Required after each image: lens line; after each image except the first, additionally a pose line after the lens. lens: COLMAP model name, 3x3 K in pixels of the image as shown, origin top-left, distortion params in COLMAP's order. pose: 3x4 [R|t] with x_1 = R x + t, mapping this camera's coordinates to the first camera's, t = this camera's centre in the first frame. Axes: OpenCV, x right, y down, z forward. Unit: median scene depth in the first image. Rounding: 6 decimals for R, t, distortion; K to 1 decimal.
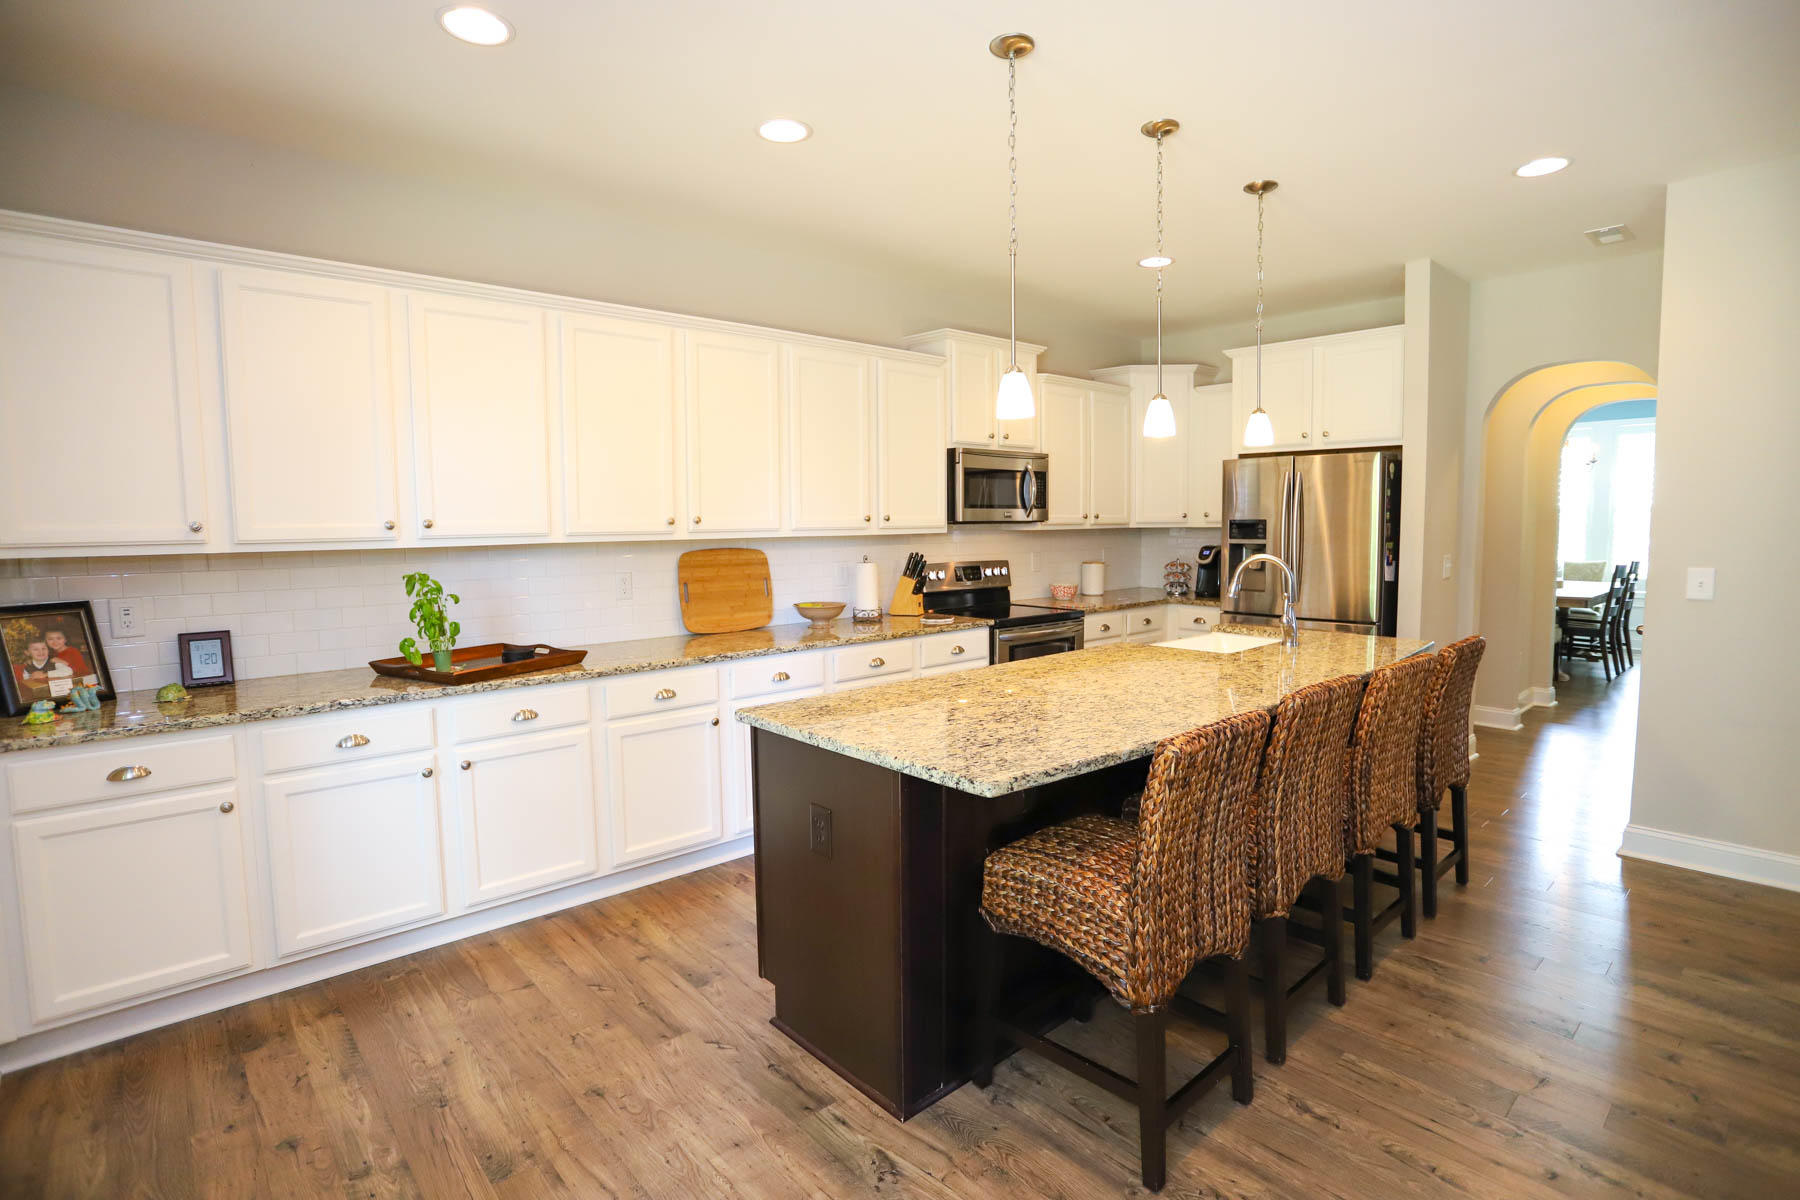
lens RADIAL K [[867.0, 0, 901.8], [0, 867.0, 594.0], [0, 0, 1]] dist [-0.061861, 0.019084]
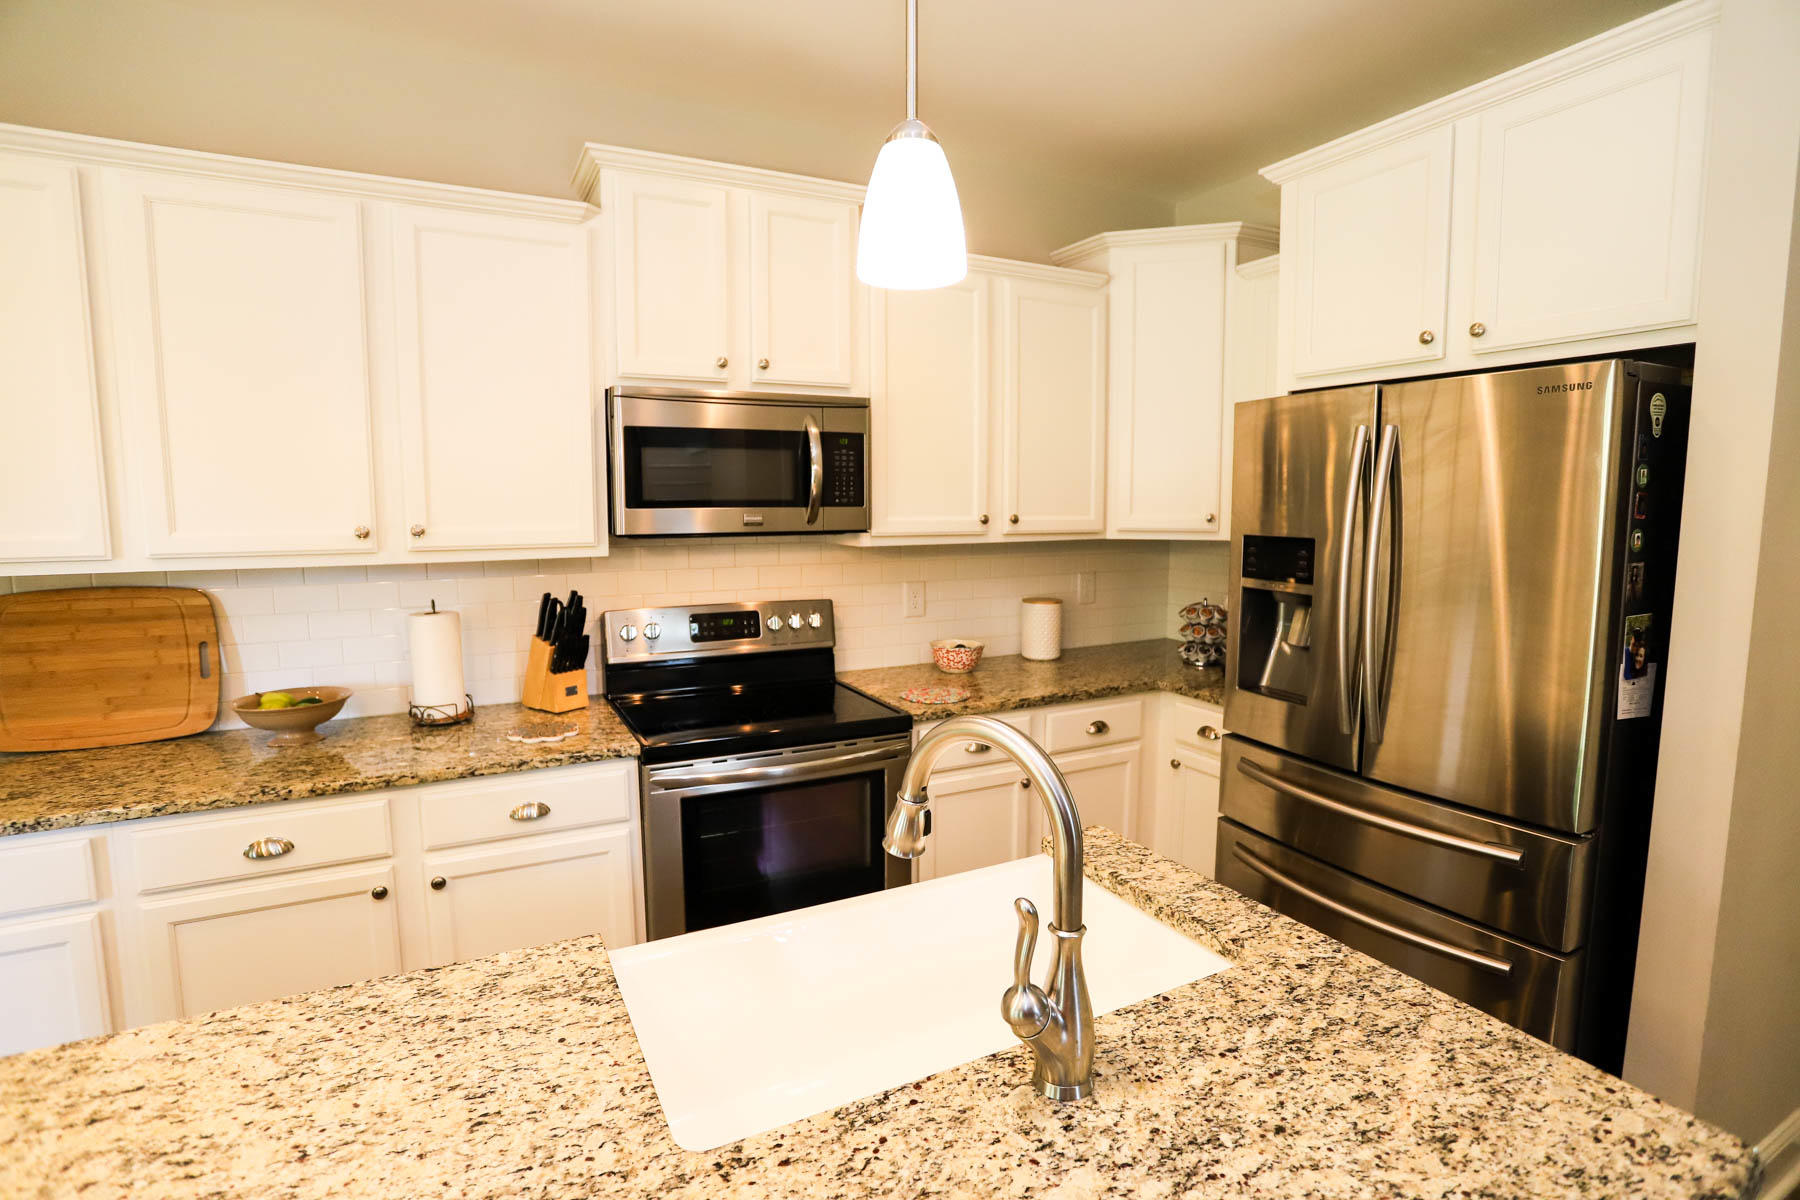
lens RADIAL K [[867.0, 0, 901.8], [0, 867.0, 594.0], [0, 0, 1]] dist [-0.061861, 0.019084]
pose [[0.968547, 0.034721, -0.246396, 0.341848], [-0.028739, 0.999199, 0.027836, -0.067178], [0.247166, -0.019879, 0.968769, 0.554267]]
